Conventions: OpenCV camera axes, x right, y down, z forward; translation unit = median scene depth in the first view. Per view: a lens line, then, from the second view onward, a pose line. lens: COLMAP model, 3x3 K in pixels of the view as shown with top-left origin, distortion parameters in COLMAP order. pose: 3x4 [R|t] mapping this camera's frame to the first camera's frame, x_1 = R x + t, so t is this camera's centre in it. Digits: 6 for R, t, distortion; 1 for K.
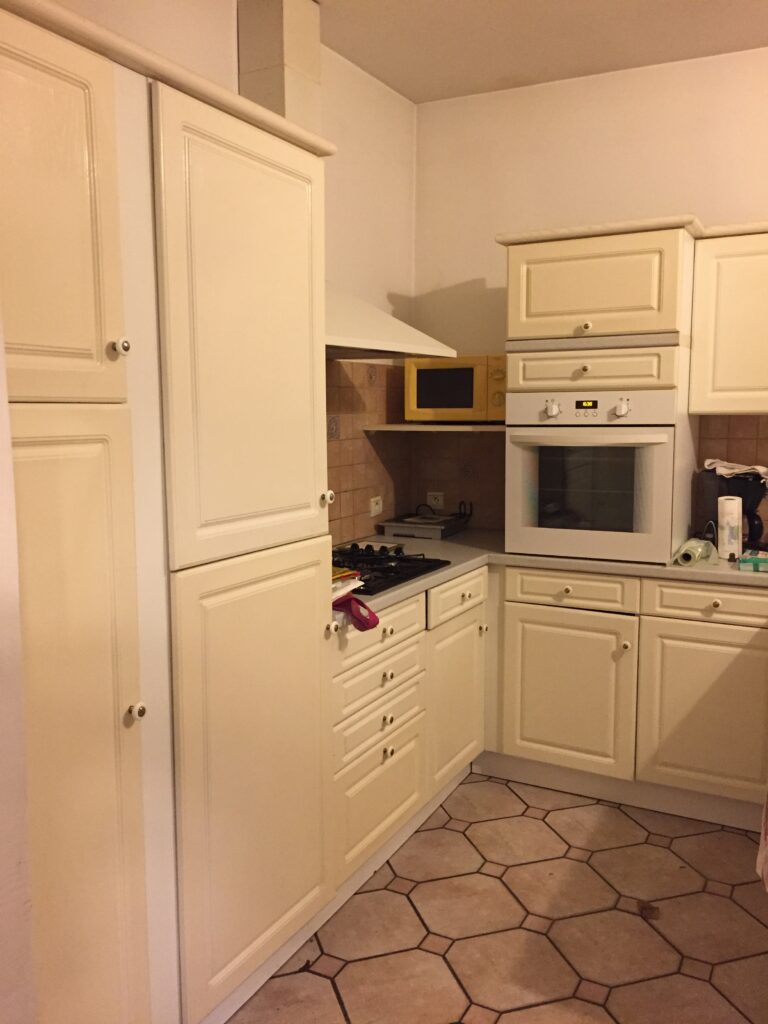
lens RADIAL K [[869.0, 0, 383.5], [0, 869.0, 510.4], [0, 0, 1]] dist [0.057663, -0.083603]
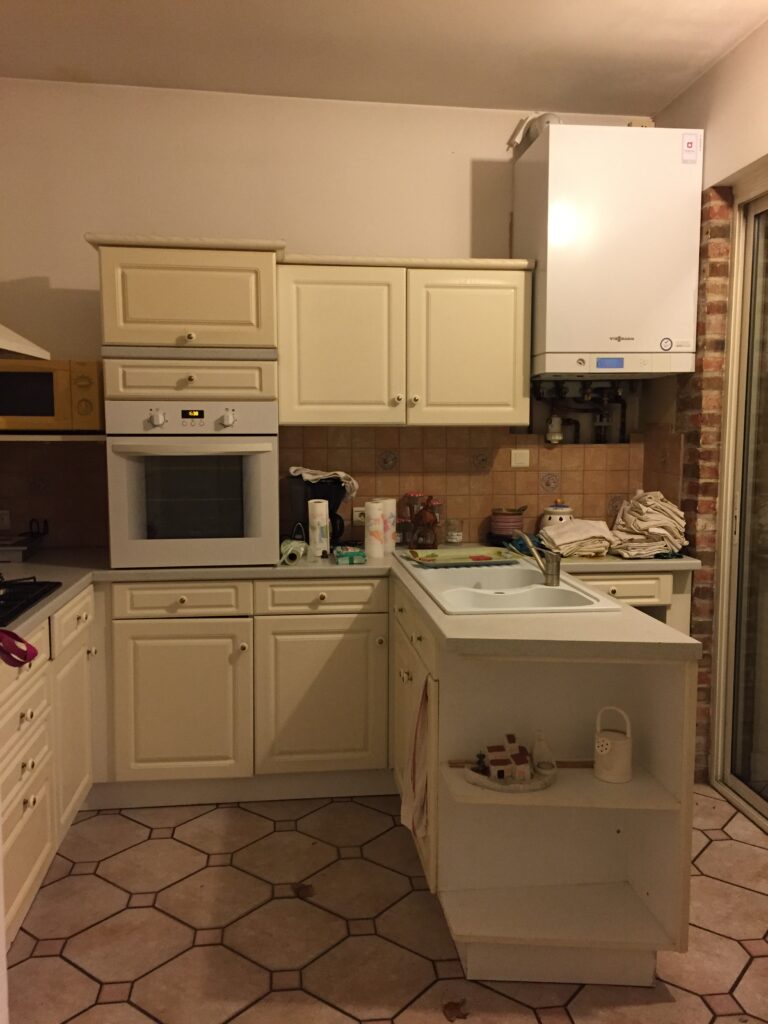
lens RADIAL K [[869.0, 0, 385.8], [0, 869.0, 510.8], [0, 0, 1]] dist [0.057663, -0.083603]
pose [[0.819796, -0.048177, 0.570625, -0.164832], [0.059055, 0.998255, -0.000562, 0.004139], [-0.569602, 0.034159, 0.821211, 0.048421]]
